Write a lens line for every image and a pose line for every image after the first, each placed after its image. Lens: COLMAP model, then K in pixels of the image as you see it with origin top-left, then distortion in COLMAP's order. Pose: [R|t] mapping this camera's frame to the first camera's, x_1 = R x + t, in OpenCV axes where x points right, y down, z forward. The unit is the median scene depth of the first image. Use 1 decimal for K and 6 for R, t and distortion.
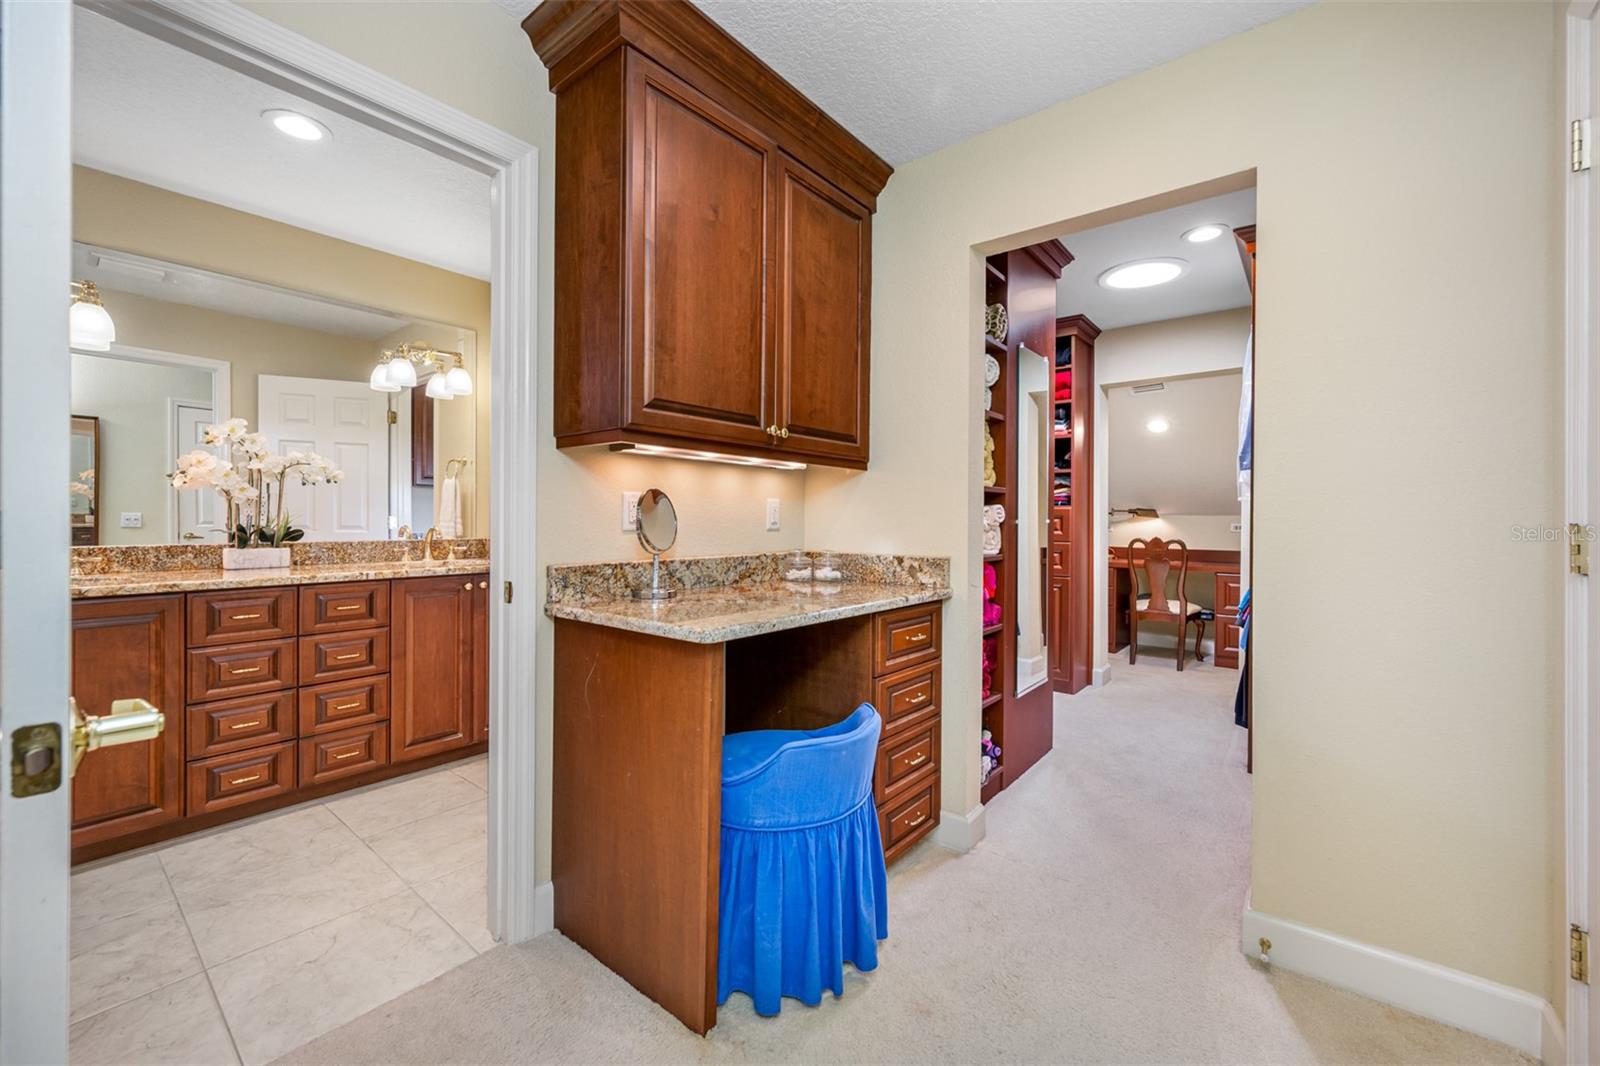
lens RADIAL K [[635.1, 0, 798.5], [0, 635.1, 530.7], [0, 0, 1]] dist [0.001740, 0.000066]
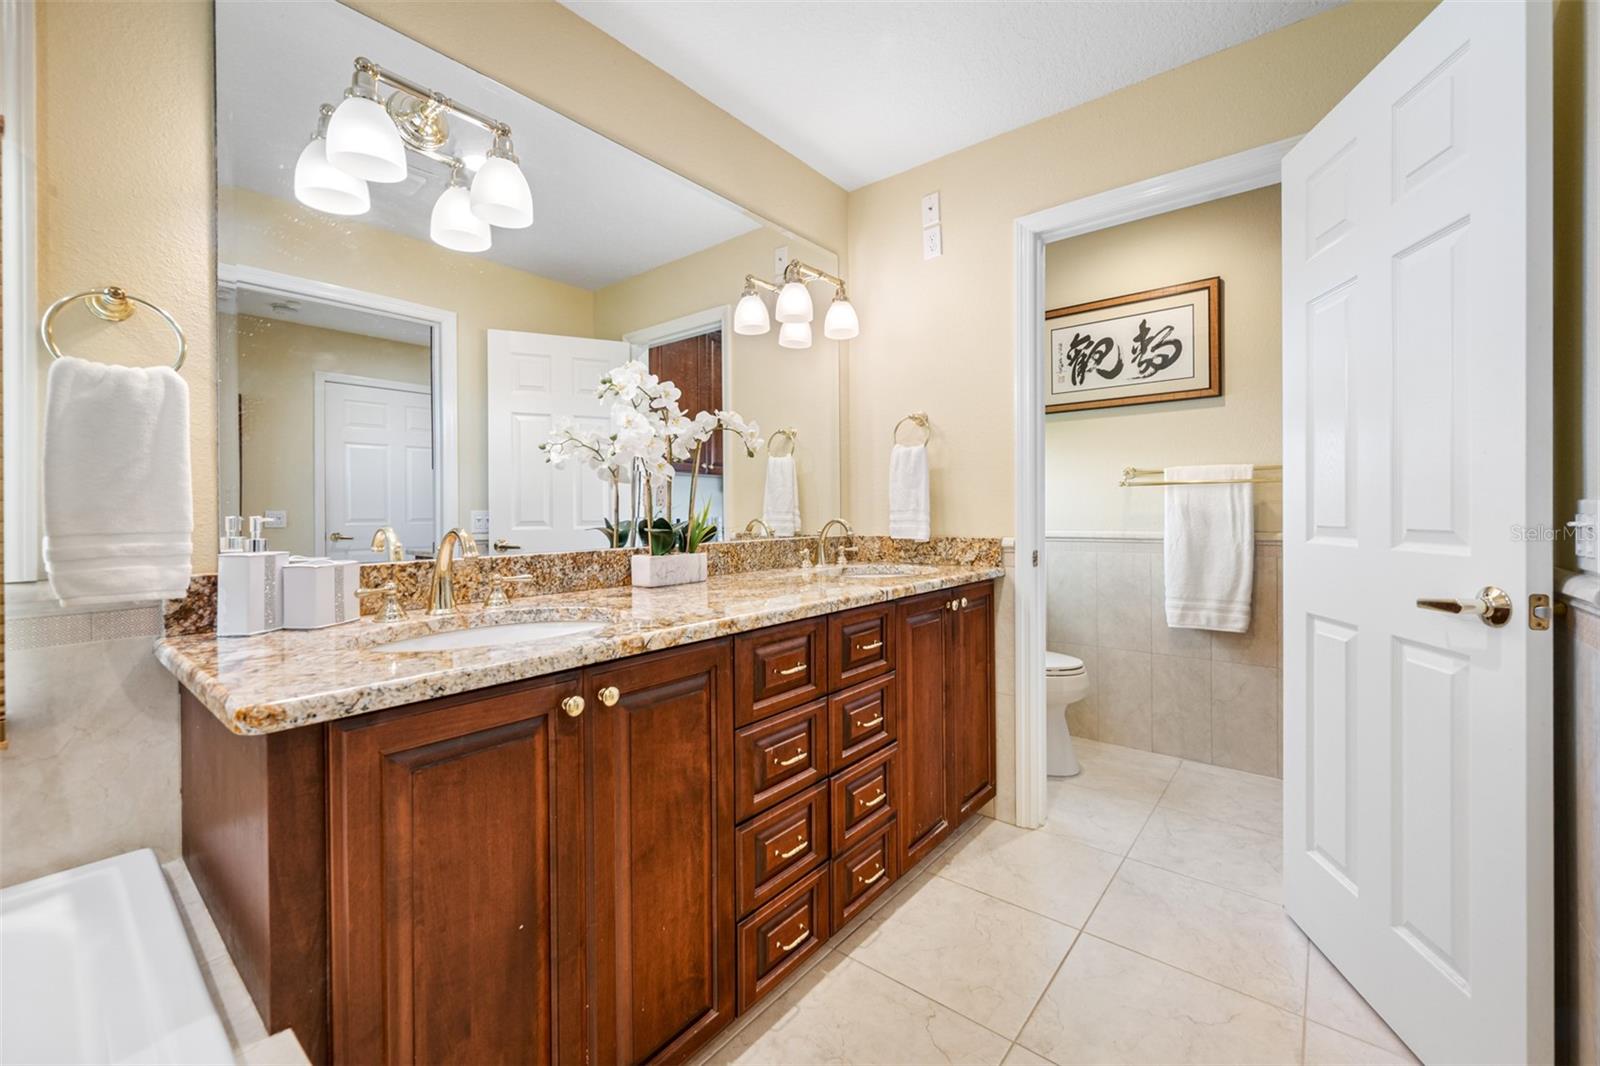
lens RADIAL K [[635.1, 0, 805.6], [0, 635.1, 517.9], [0, 0, 1]] dist [0.001740, 0.000066]
pose [[0.999881, -0.013038, 0.008273, -0.668868], [0.013090, 0.999894, -0.006298, -0.004152], [-0.008190, 0.006406, 0.999946, 0.304957]]
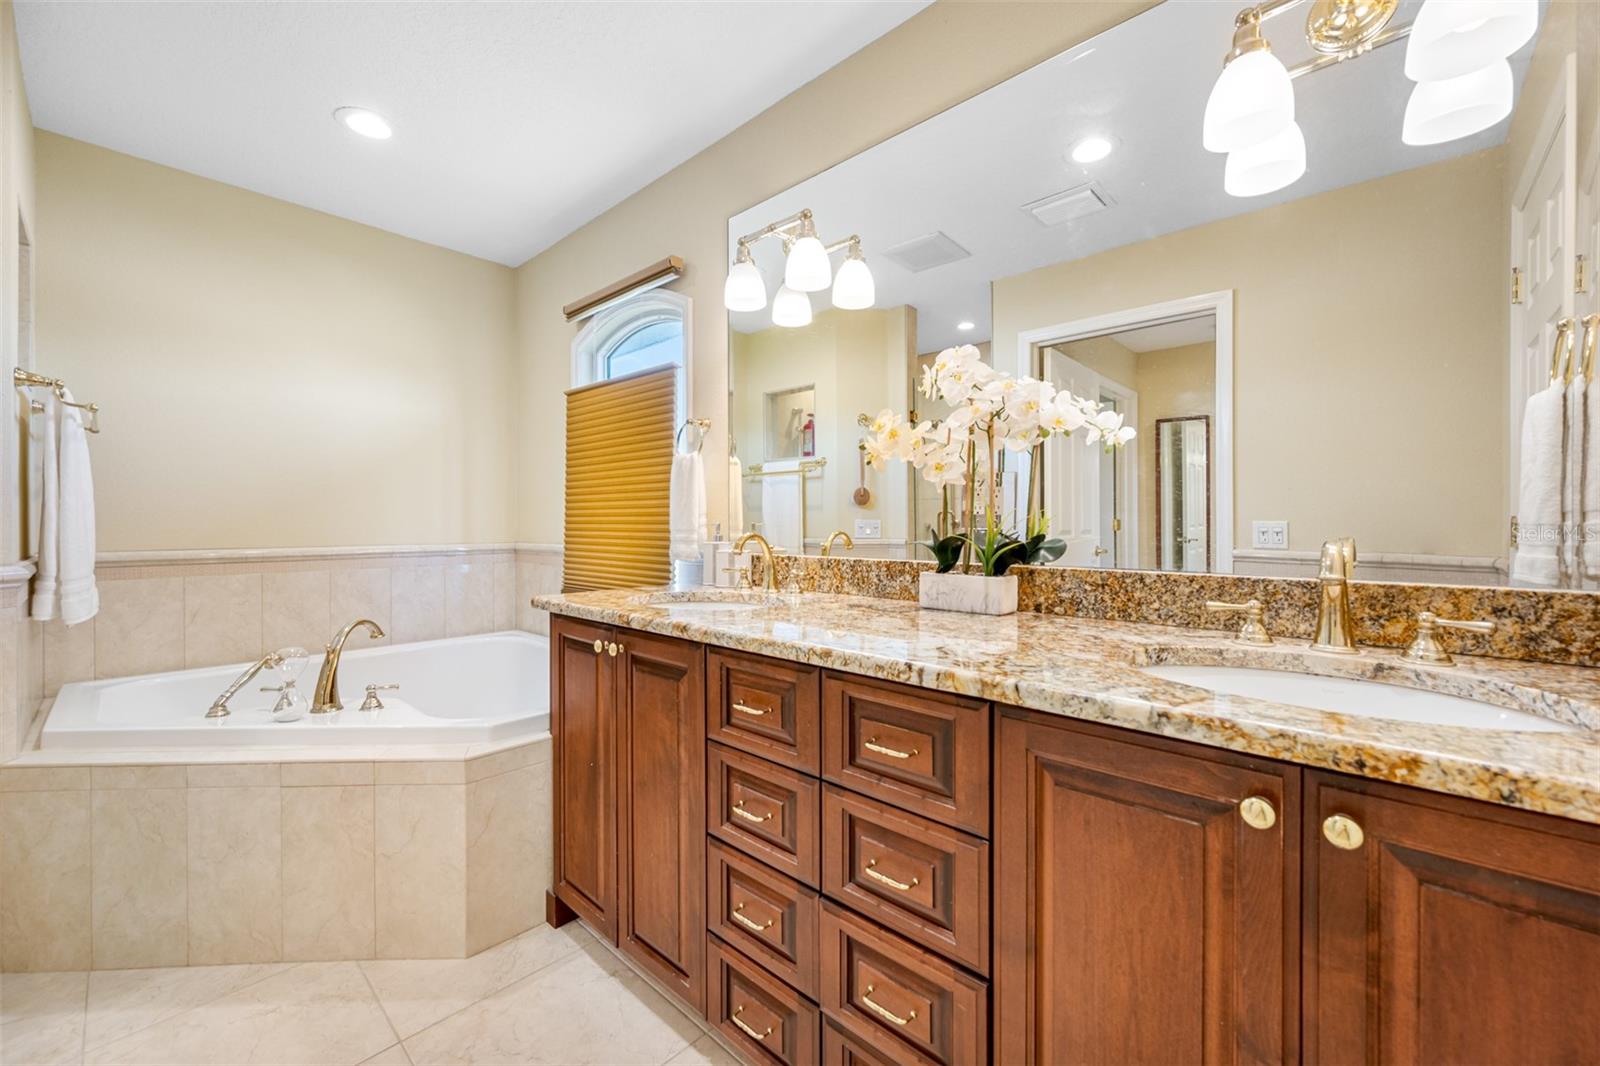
lens RADIAL K [[635.1, 0, 801.5], [0, 635.1, 530.2], [0, 0, 1]] dist [0.001740, 0.000066]
pose [[-0.044740, 0.002507, -0.998996, -0.284484], [-0.021184, 0.999770, 0.003458, -0.007665], [0.998774, 0.021318, -0.044676, 0.827826]]
